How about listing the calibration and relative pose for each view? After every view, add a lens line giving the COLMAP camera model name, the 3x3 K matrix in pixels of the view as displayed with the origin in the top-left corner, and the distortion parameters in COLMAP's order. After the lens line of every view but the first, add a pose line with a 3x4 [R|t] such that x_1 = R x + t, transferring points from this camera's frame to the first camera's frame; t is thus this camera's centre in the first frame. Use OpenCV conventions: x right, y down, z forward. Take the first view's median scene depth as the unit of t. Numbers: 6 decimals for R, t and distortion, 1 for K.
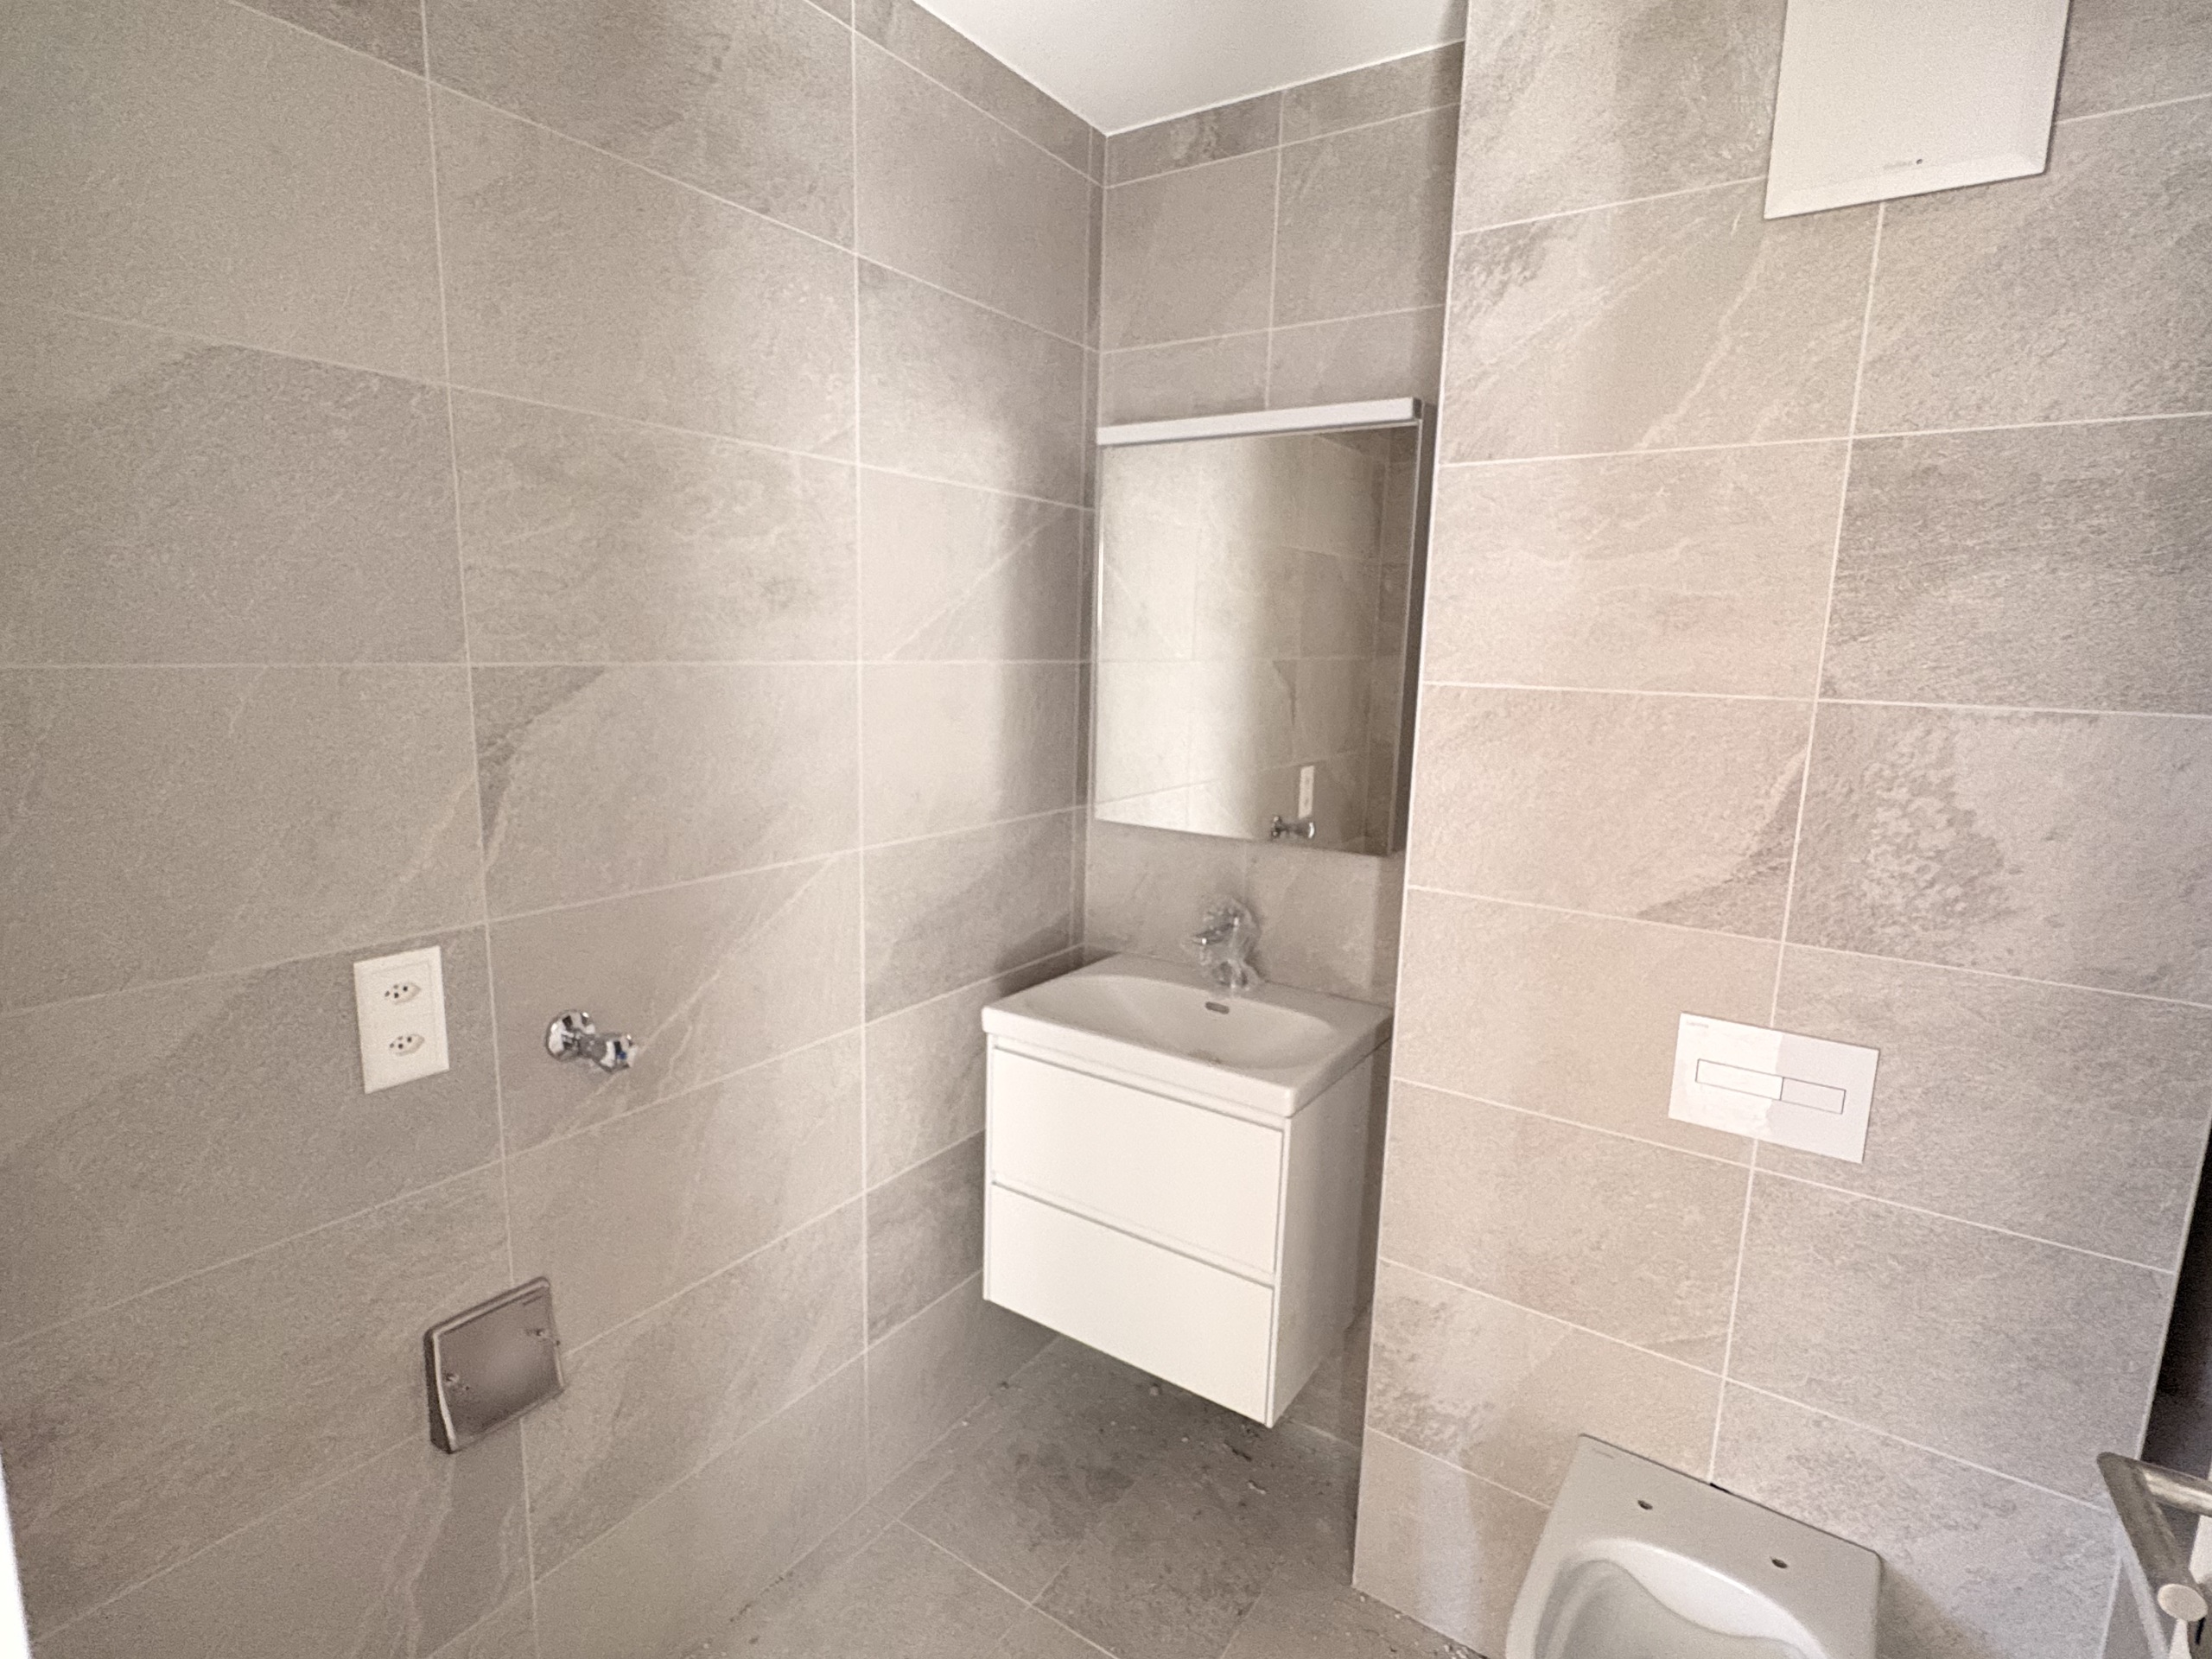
lens RADIAL K [[1098.1, 0, 1105.5], [0, 1098.1, 826.3], [0, 0, 1]] dist [0.000585, -0.000173]
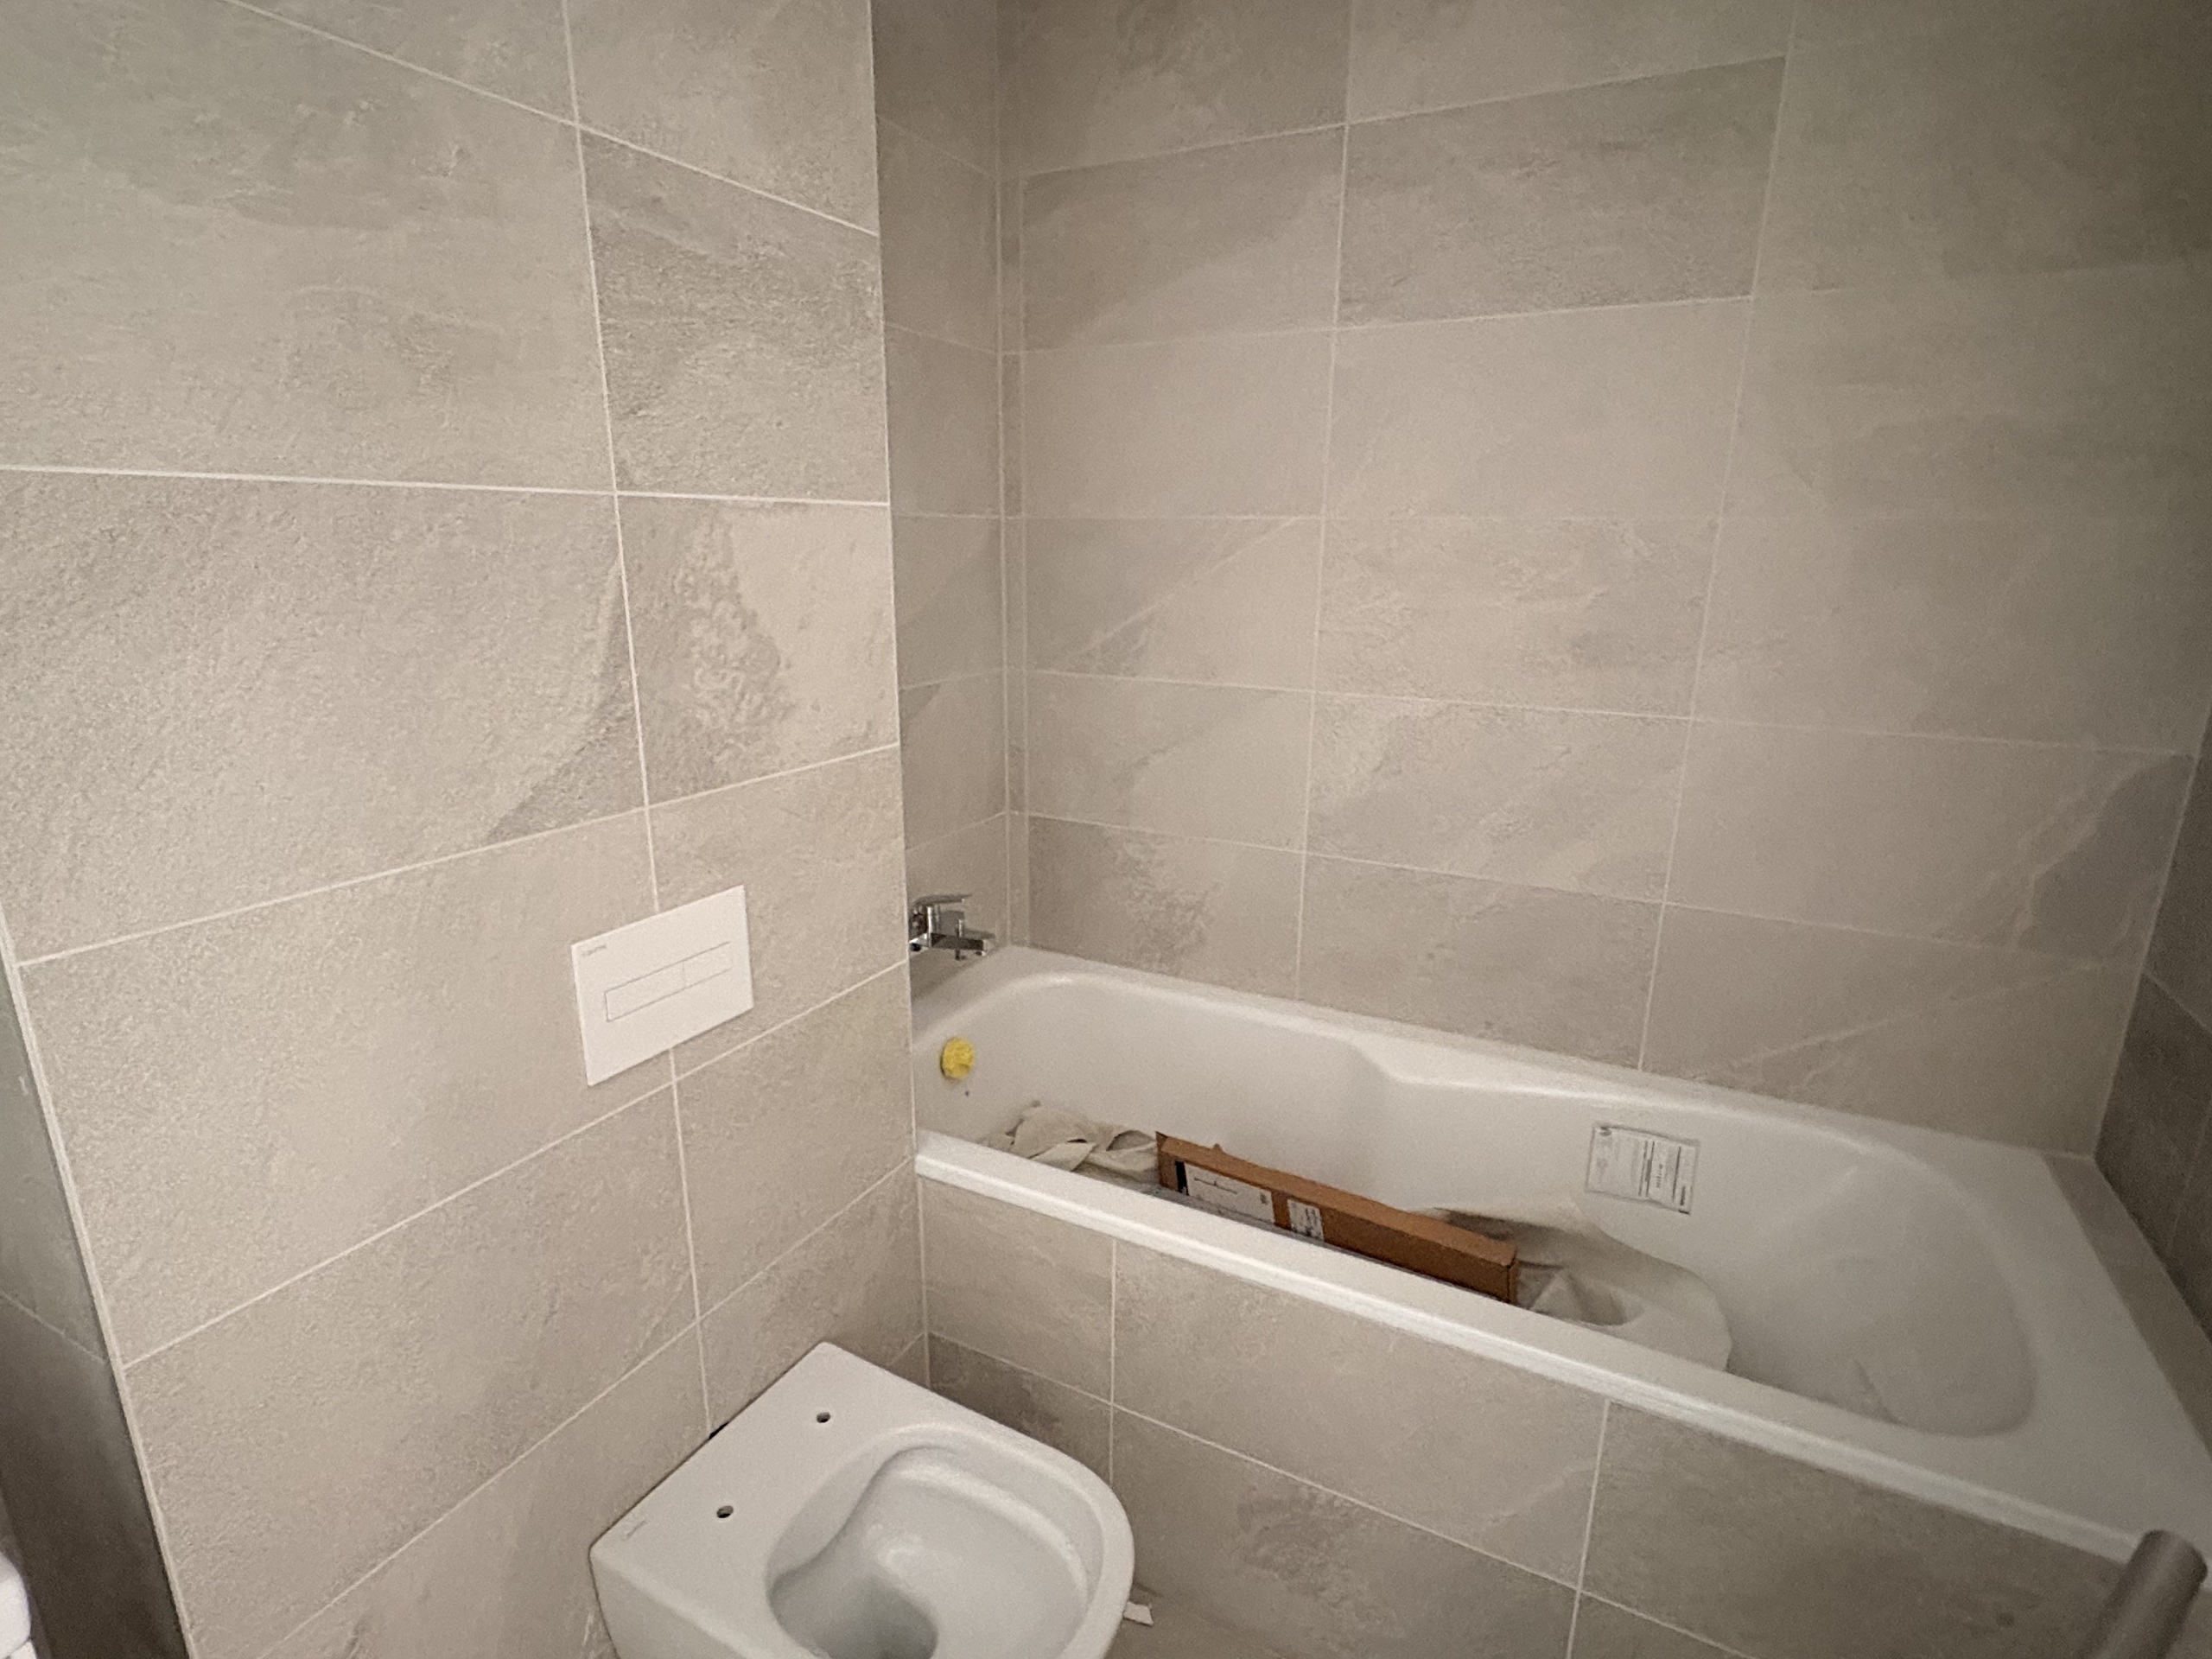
lens RADIAL K [[1098.1, 0, 1105.5], [0, 1098.1, 832.4], [0, 0, 1]] dist [0.000585, -0.000173]
pose [[-0.106498, -0.285719, 0.952378, -0.197804], [0.157686, 0.940850, 0.299893, -0.067793], [-0.981730, 0.182115, -0.055144, 0.752666]]
